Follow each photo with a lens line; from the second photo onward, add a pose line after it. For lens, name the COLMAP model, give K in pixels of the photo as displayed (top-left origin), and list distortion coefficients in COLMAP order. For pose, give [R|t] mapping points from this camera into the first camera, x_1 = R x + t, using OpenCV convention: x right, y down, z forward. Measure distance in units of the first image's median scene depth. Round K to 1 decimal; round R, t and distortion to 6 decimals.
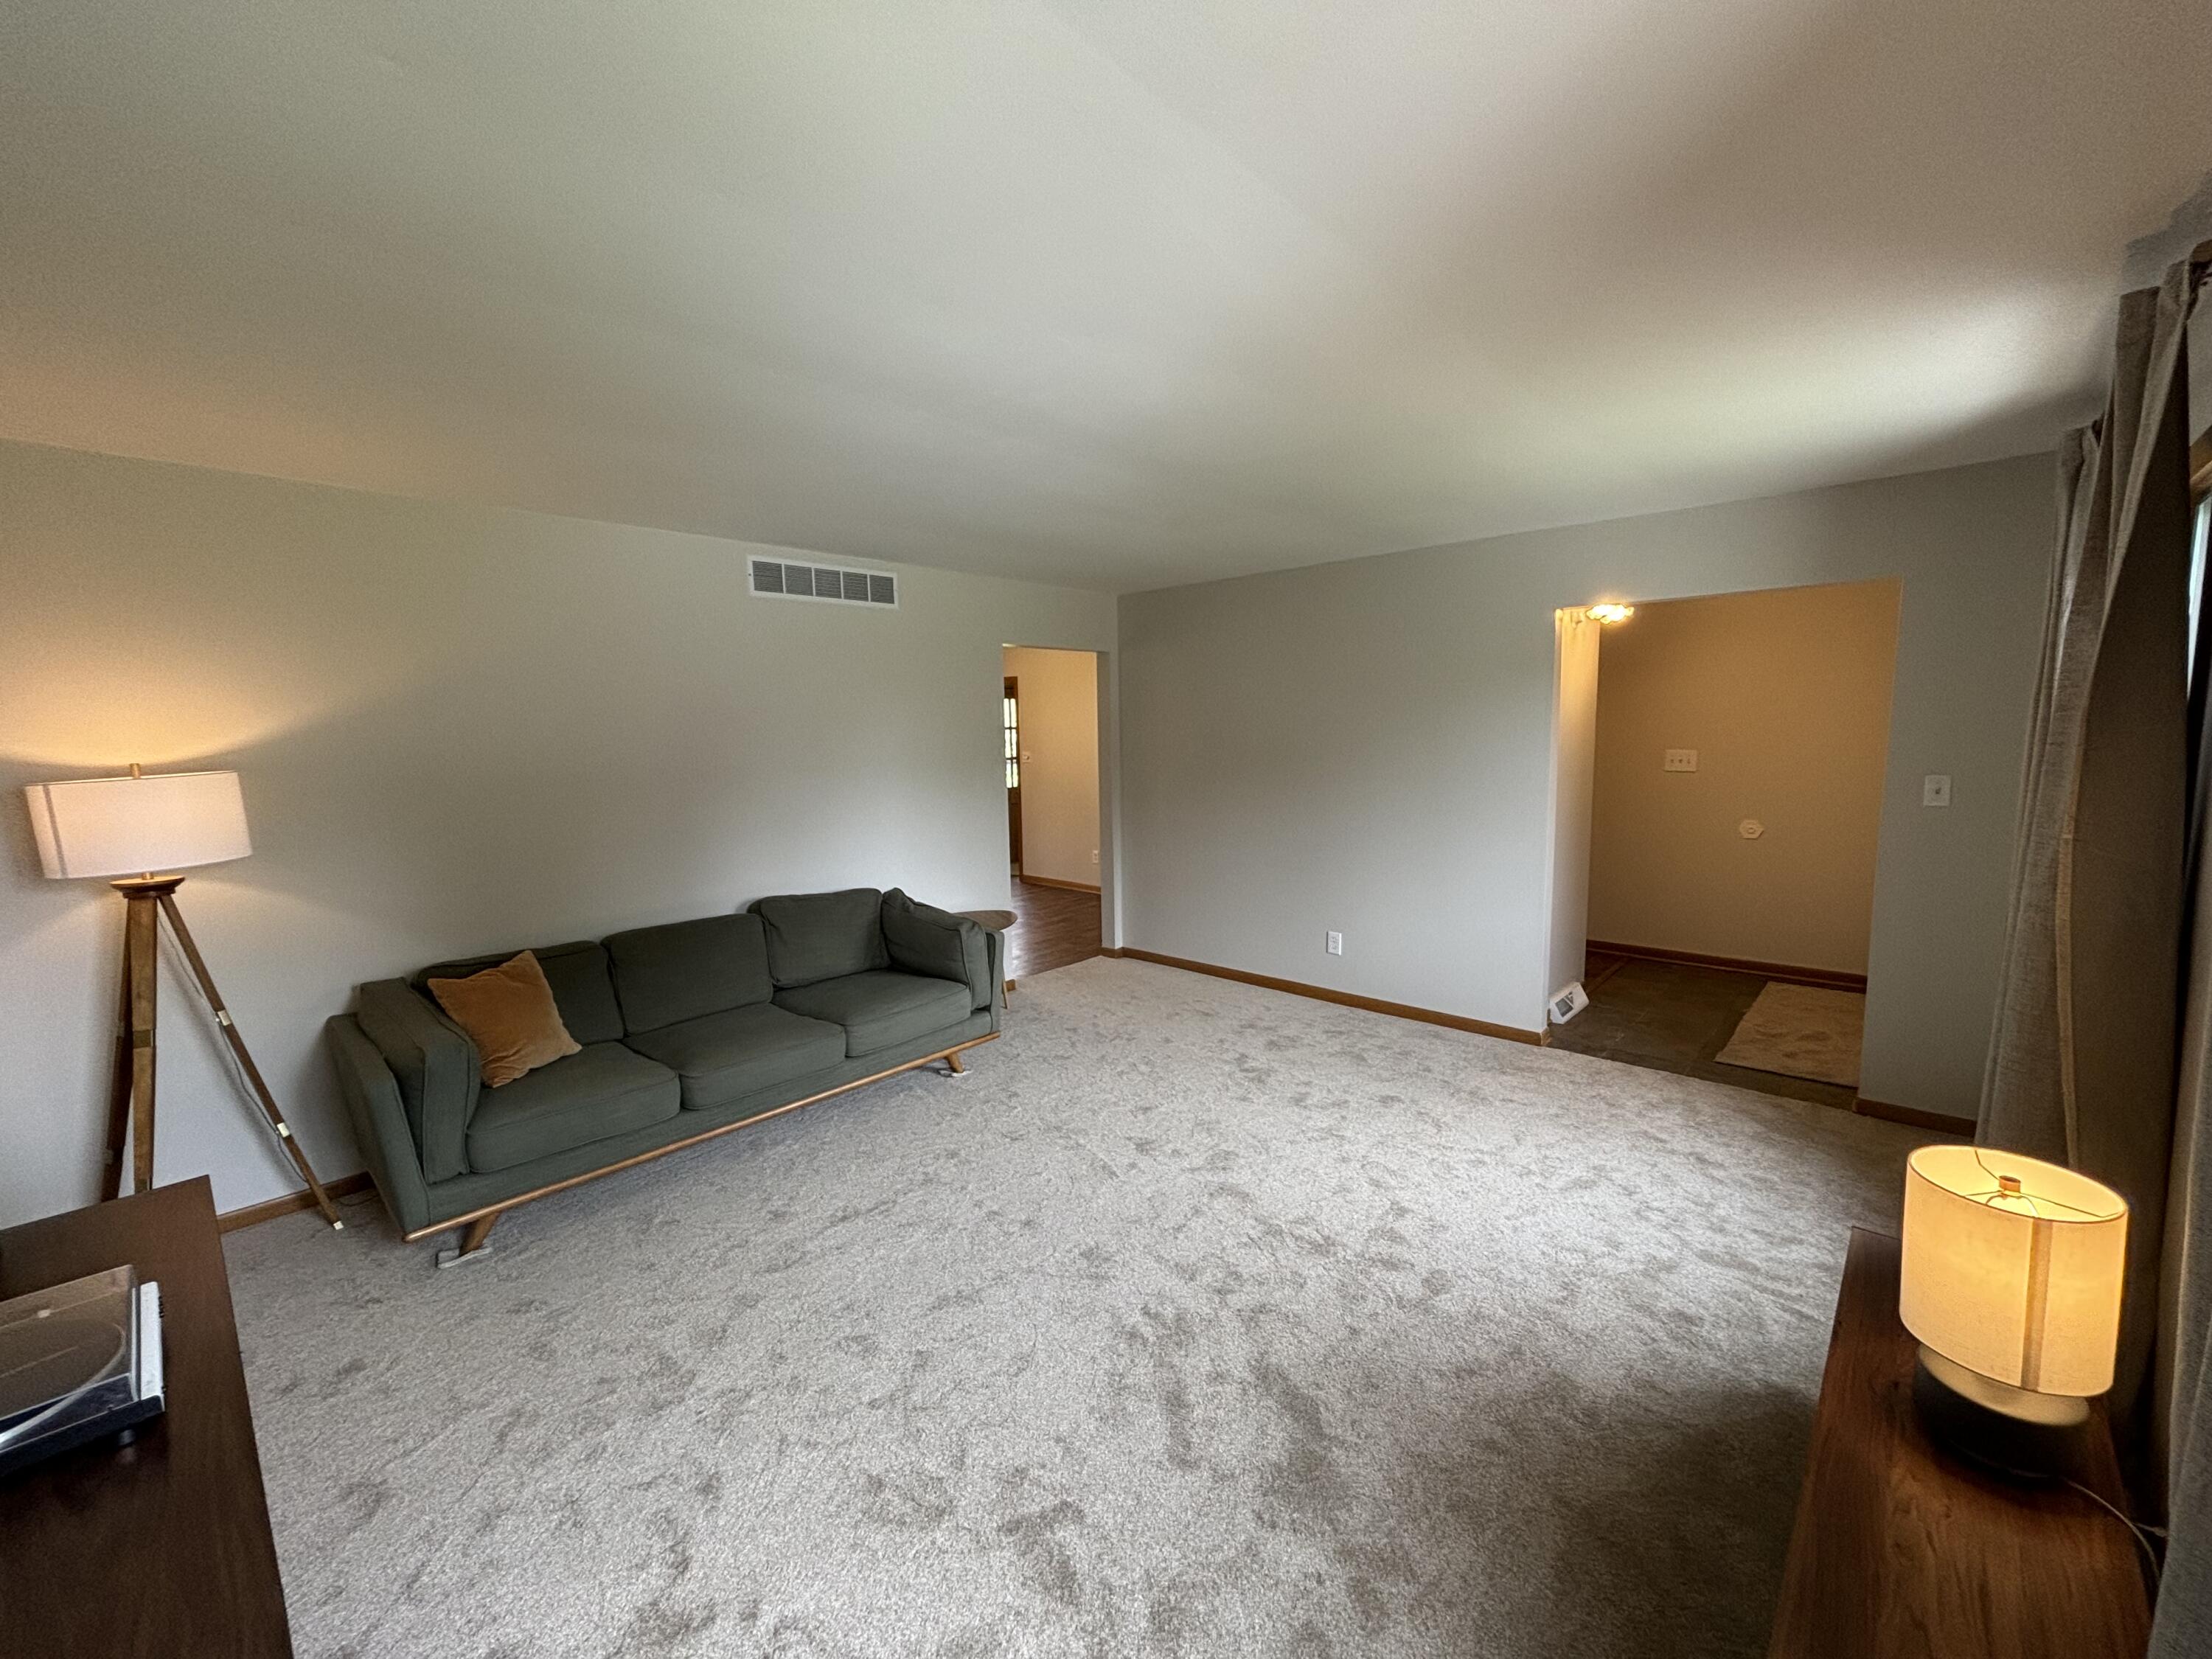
lens RADIAL K [[884.5, 0, 1107.5], [0, 884.5, 820.5], [0, 0, 1]] dist [-0.001527, -0.000220]
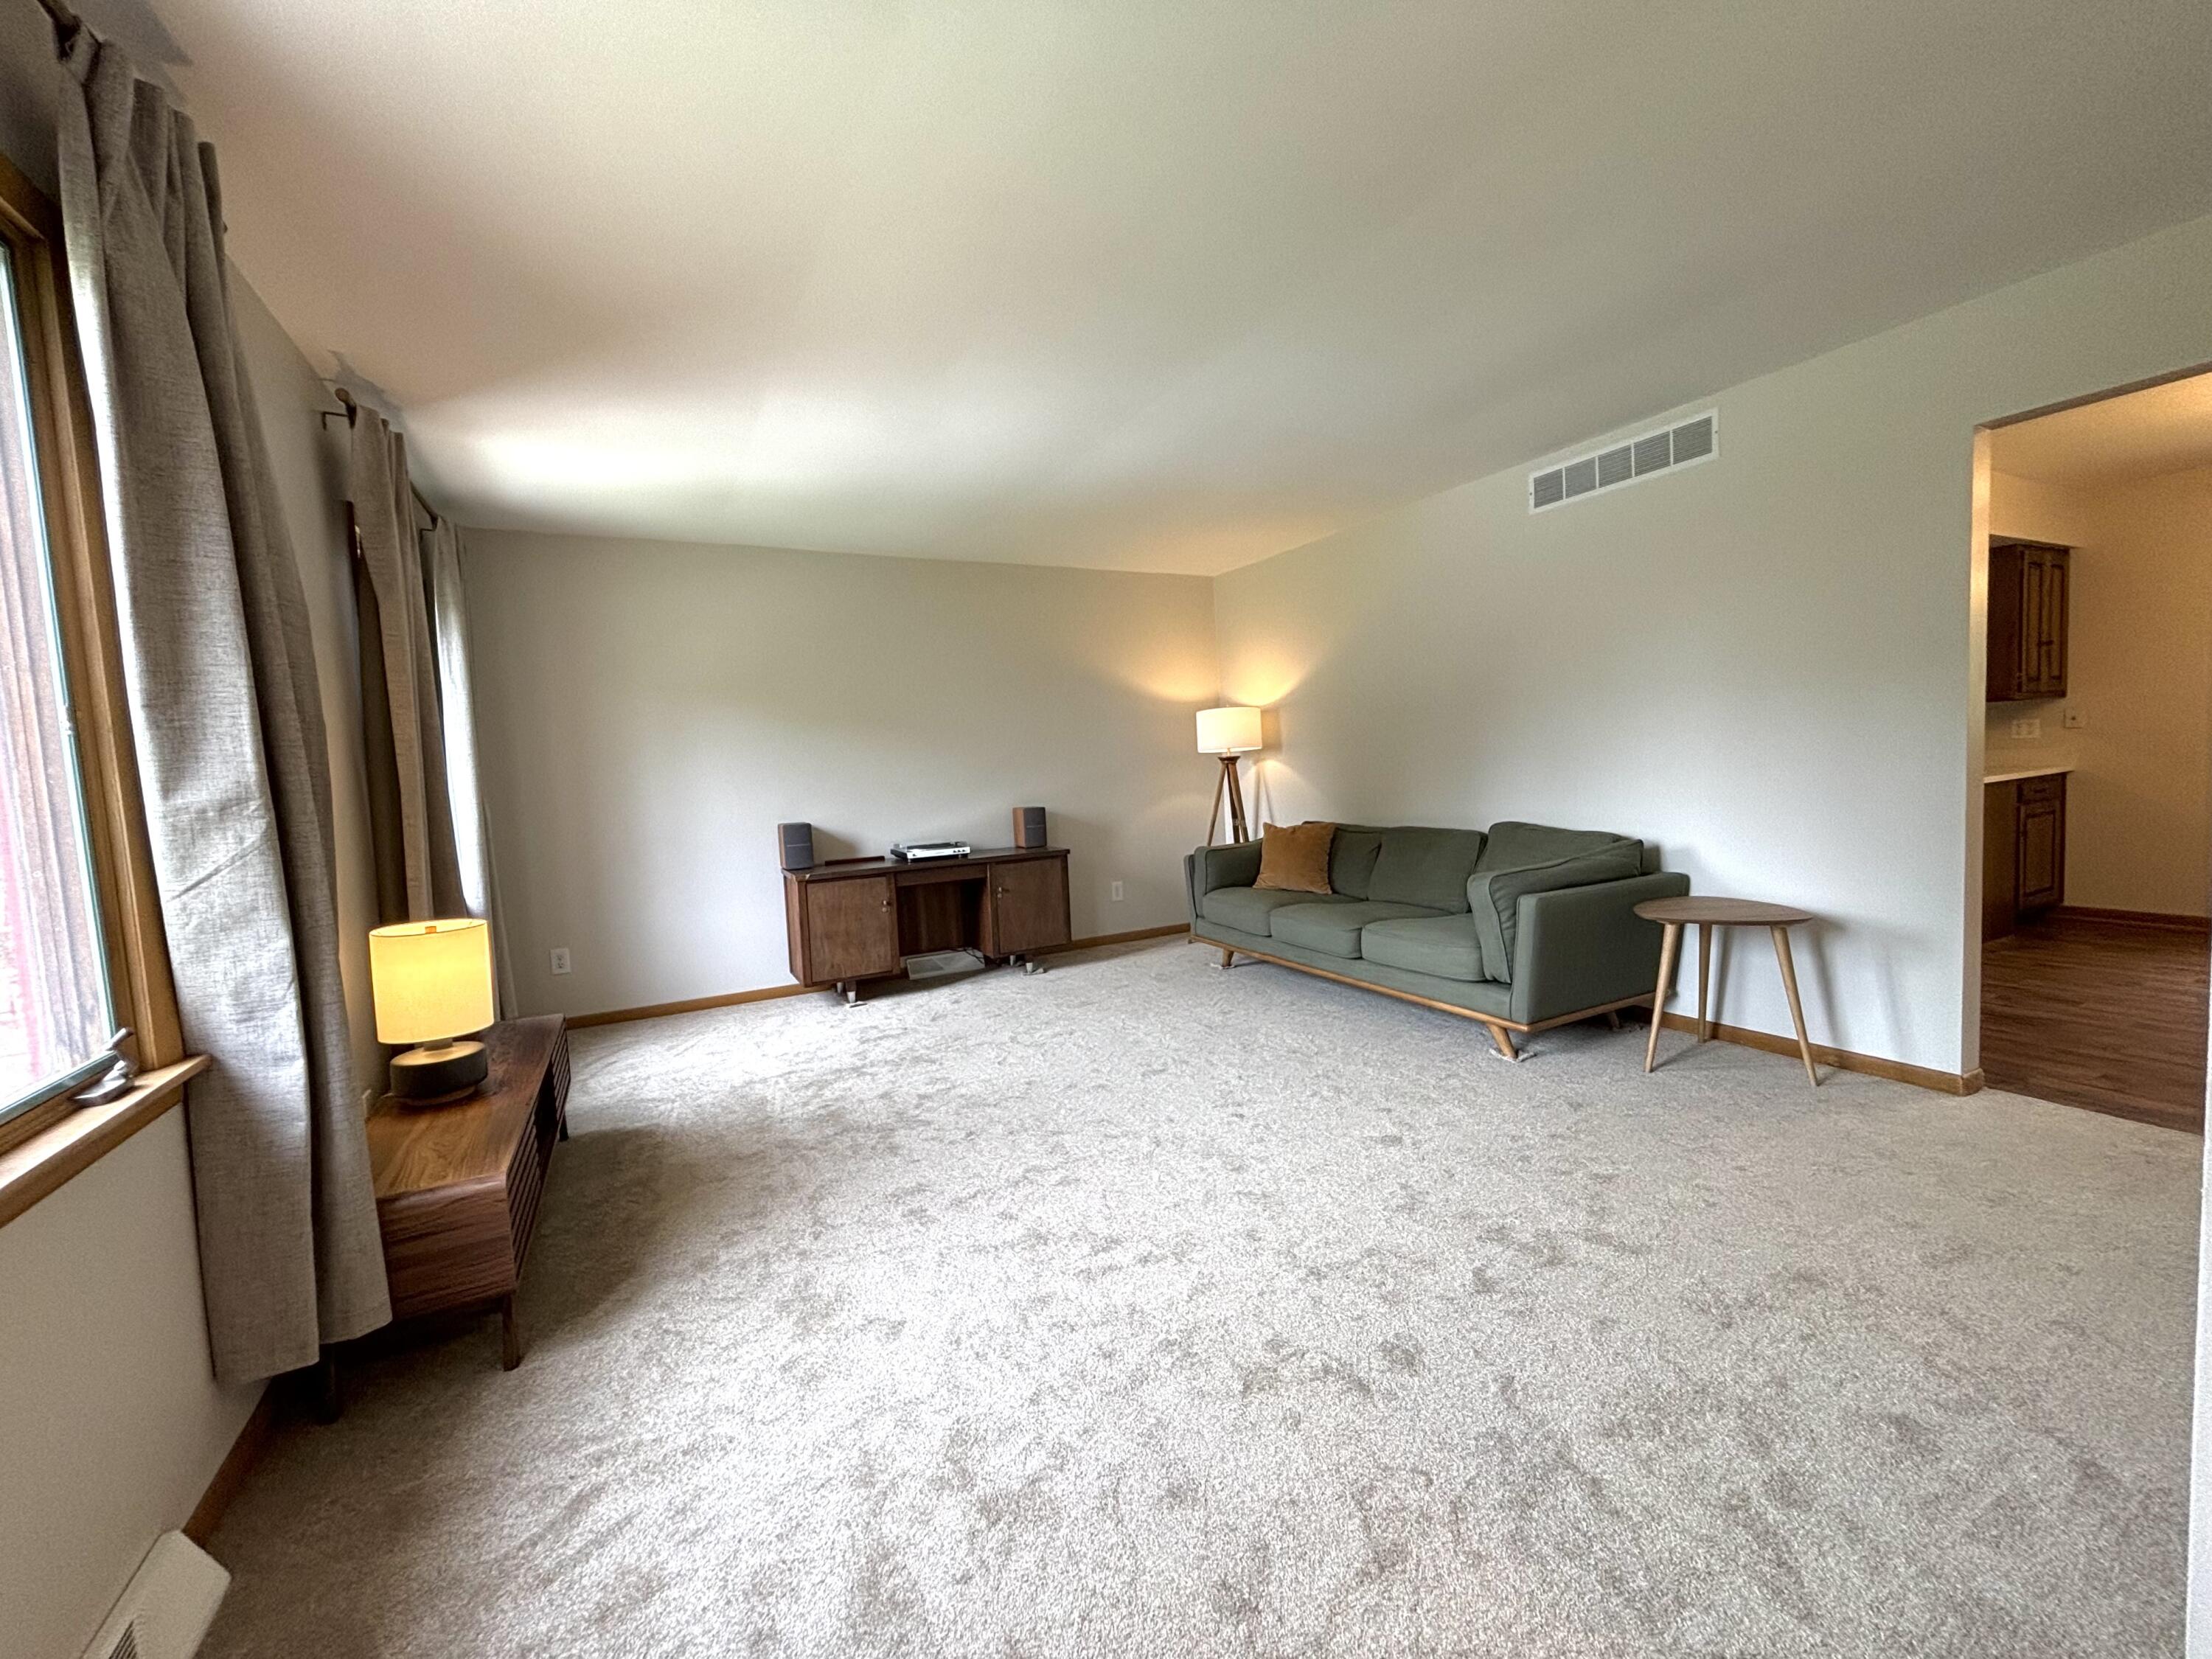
lens RADIAL K [[884.5, 0, 1112.0], [0, 884.5, 823.4], [0, 0, 1]] dist [-0.001527, -0.000220]
pose [[-0.319831, 0.095870, -0.942612, 0.707574], [-0.049287, 0.991837, 0.117600, -0.007259], [0.946192, 0.084071, -0.312496, 0.897258]]
